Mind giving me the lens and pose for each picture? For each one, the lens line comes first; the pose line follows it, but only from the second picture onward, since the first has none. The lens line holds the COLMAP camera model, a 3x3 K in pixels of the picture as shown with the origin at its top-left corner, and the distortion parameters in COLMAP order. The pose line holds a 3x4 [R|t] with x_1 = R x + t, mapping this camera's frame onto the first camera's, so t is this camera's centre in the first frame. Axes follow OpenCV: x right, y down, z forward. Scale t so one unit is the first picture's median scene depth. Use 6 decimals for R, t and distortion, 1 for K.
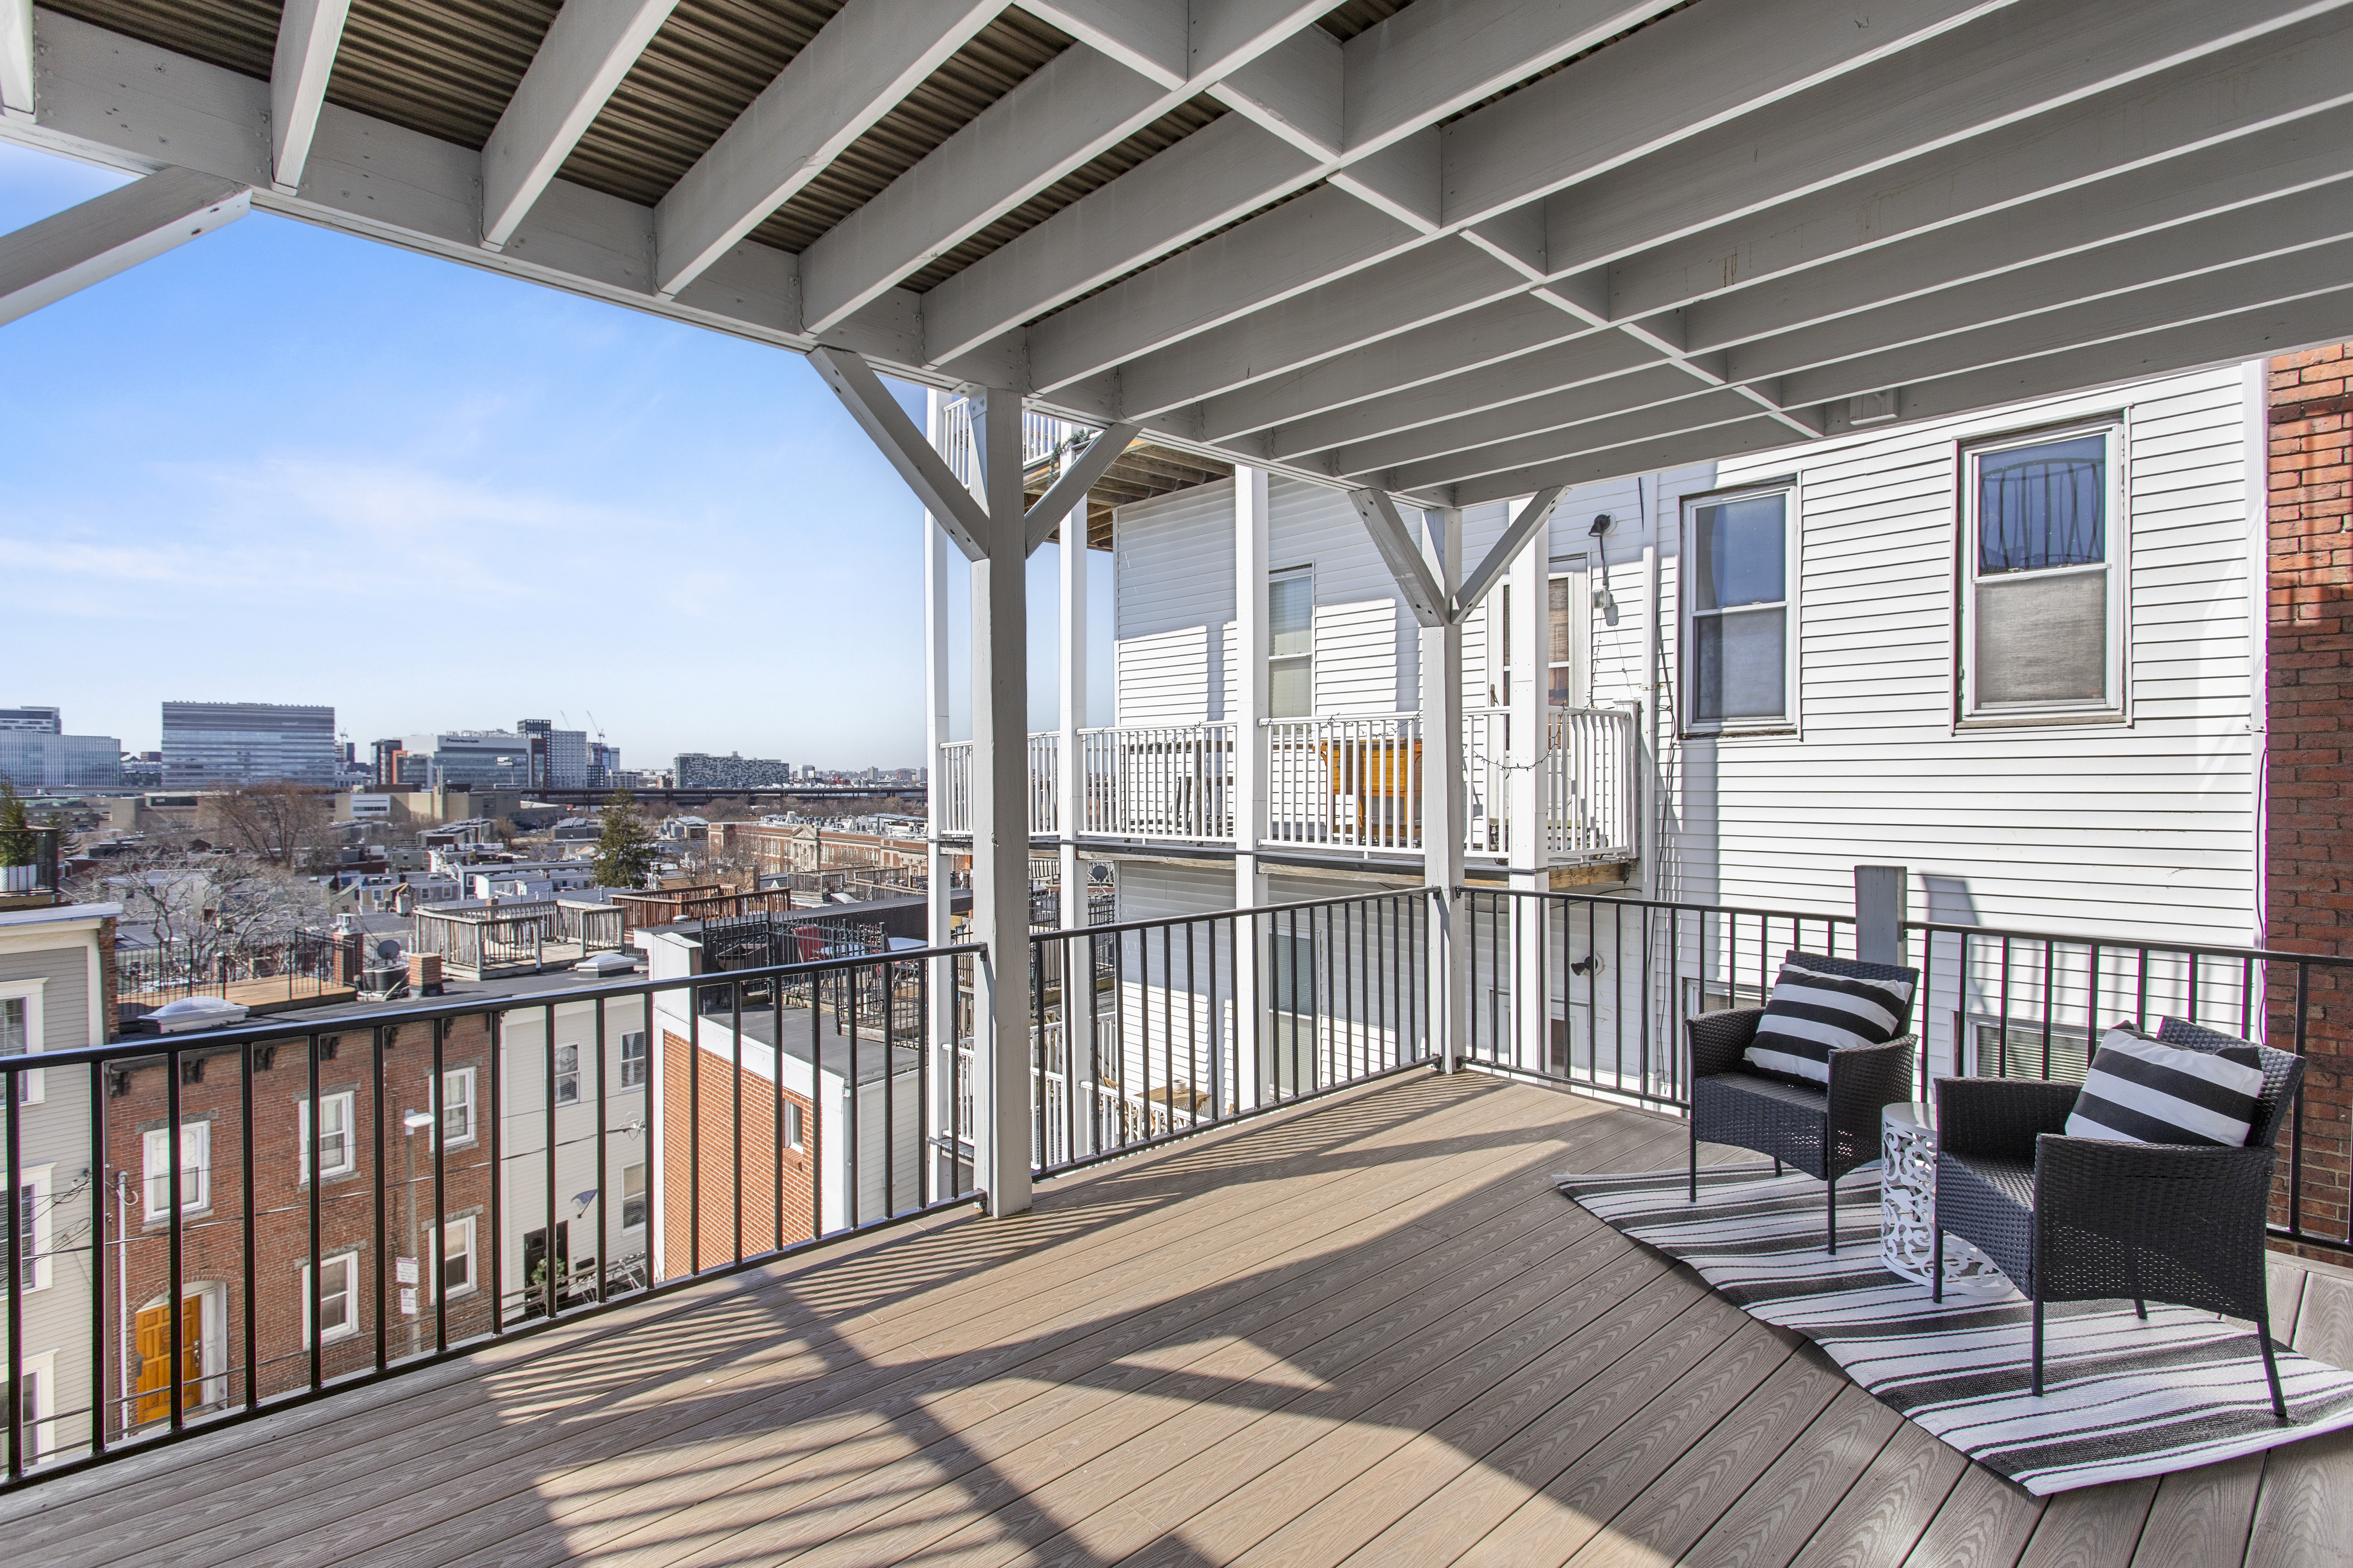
lens RADIAL K [[1145.3, 0, 1175.2], [0, 1145.3, 786.6], [0, 0, 1]] dist [0.003483, 0.001234]
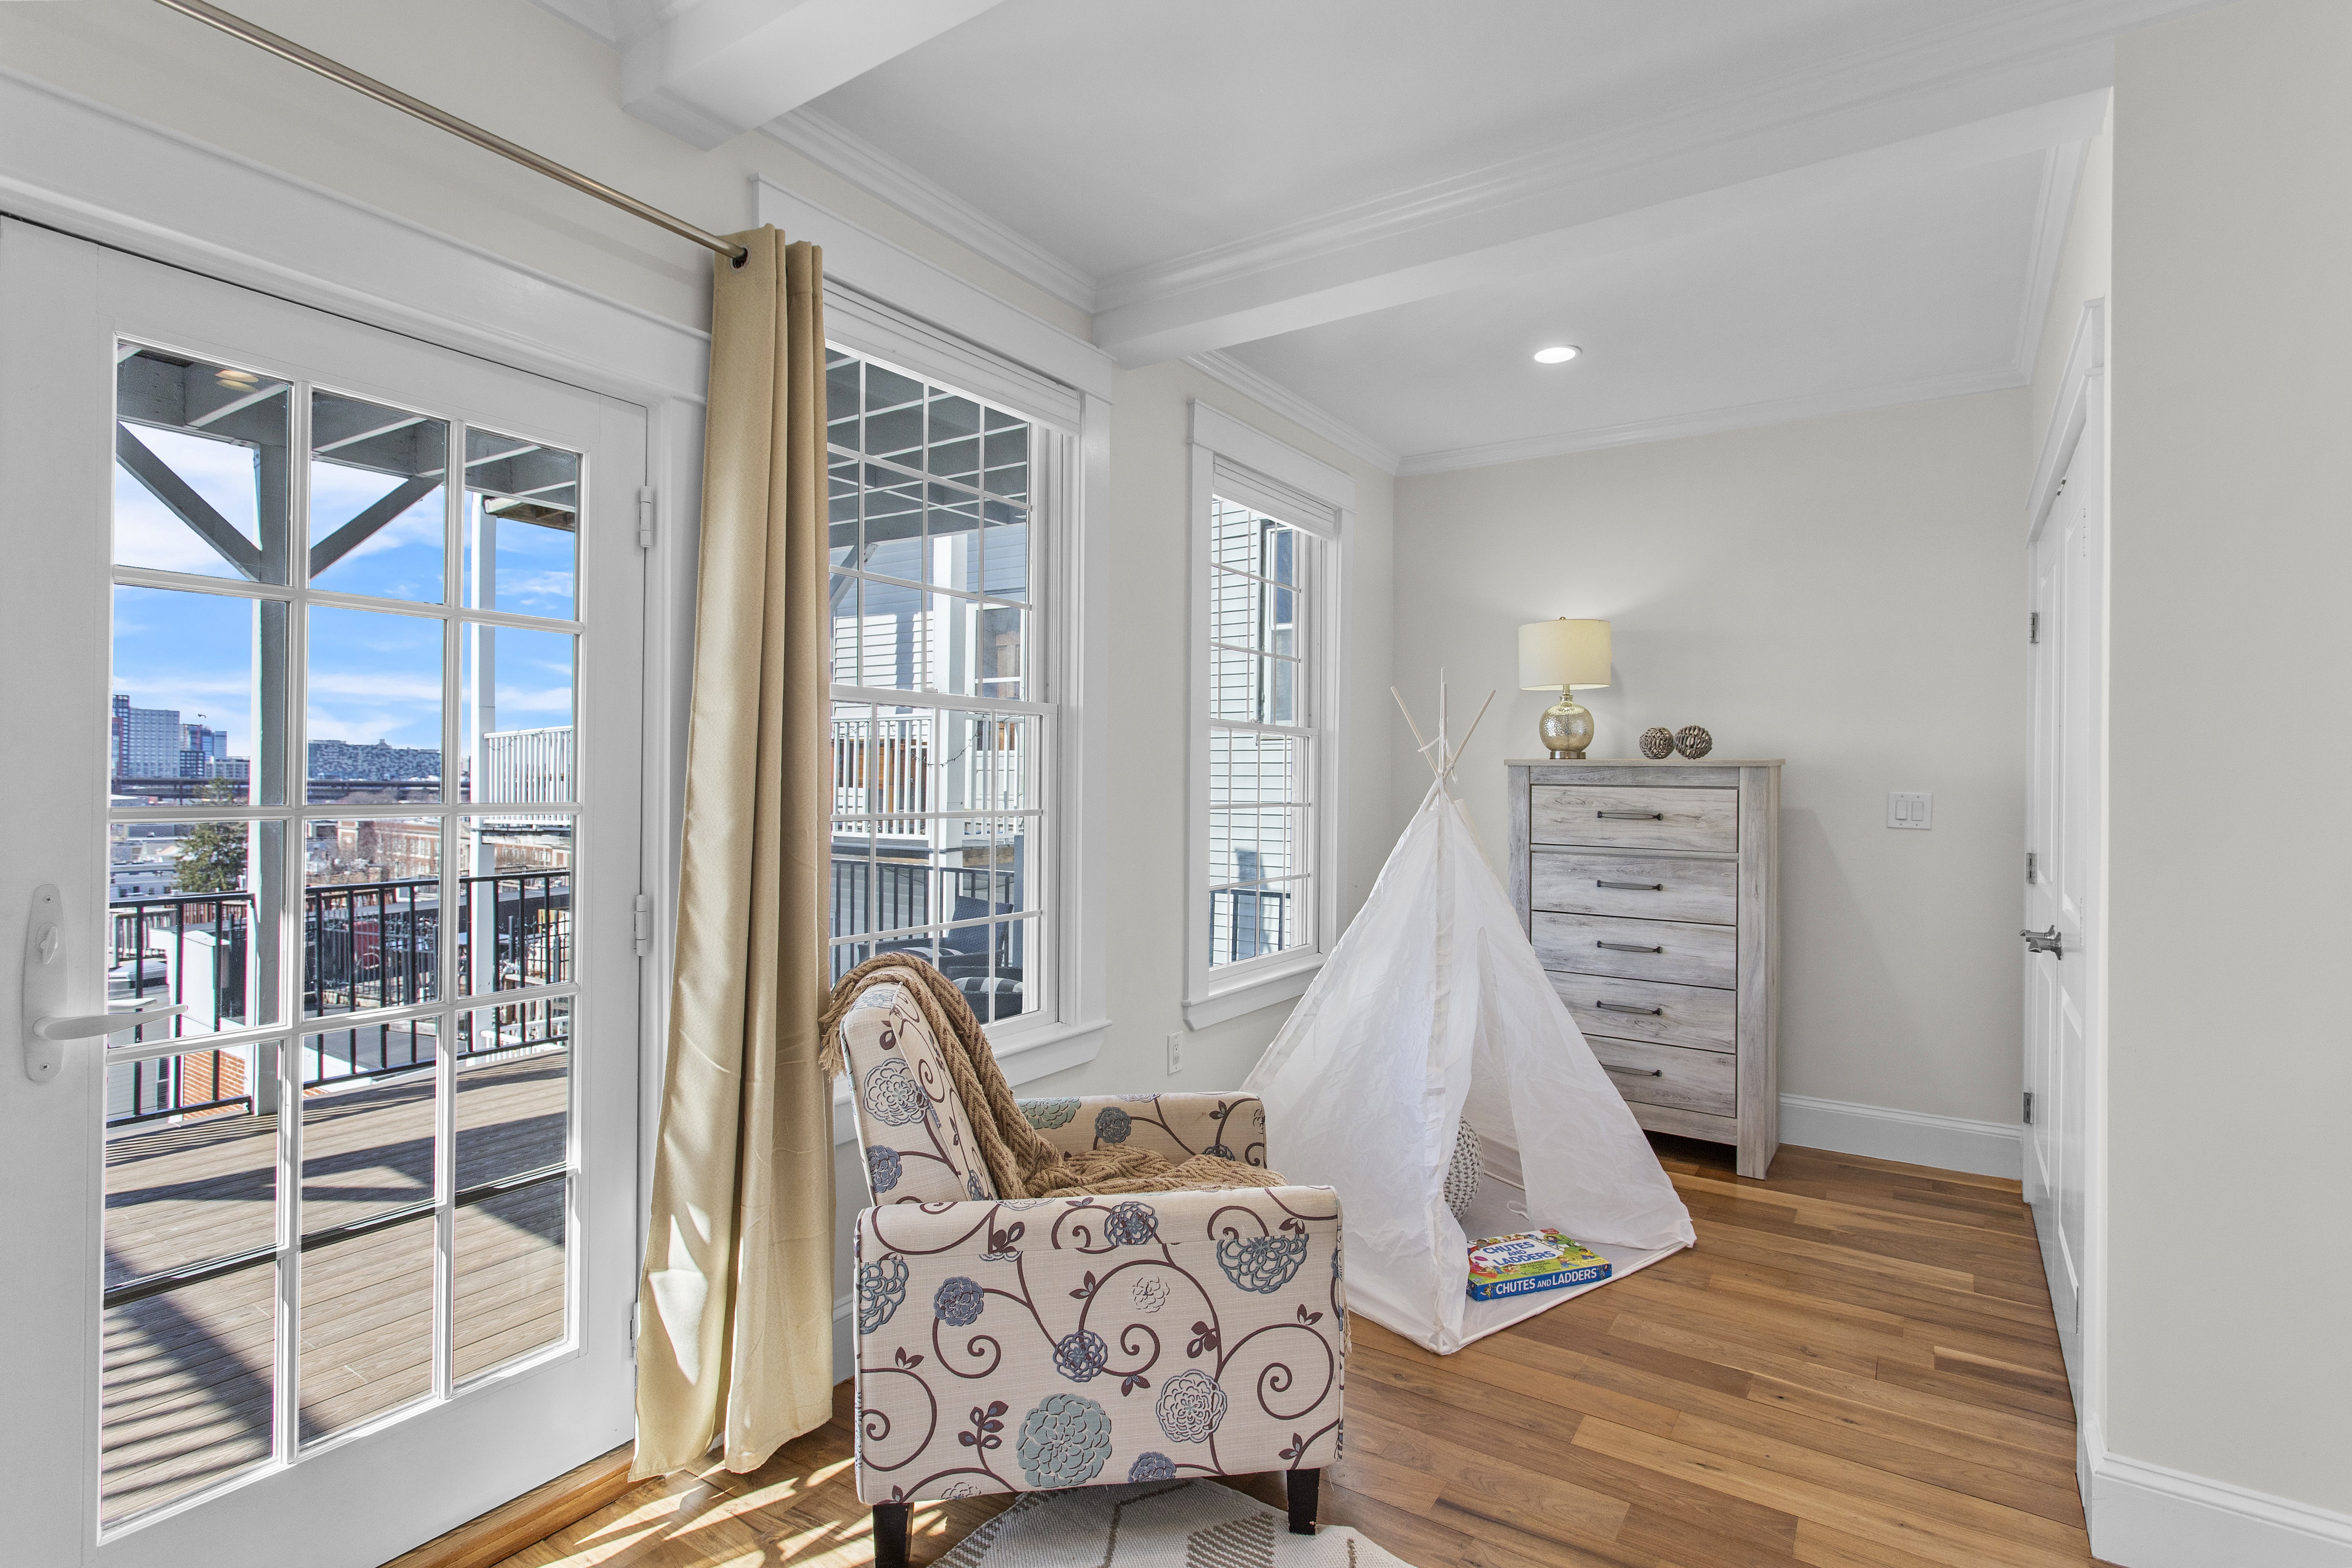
lens RADIAL K [[1144.8, 0, 1174.7], [0, 1144.8, 786.6], [0, 0, 1]] dist [0.003483, 0.001234]
pose [[0.971208, 0.010960, 0.237982, 0.258856], [-0.011199, 0.999937, -0.000348, 0.004043], [-0.237971, -0.002327, 0.971269, -0.229152]]
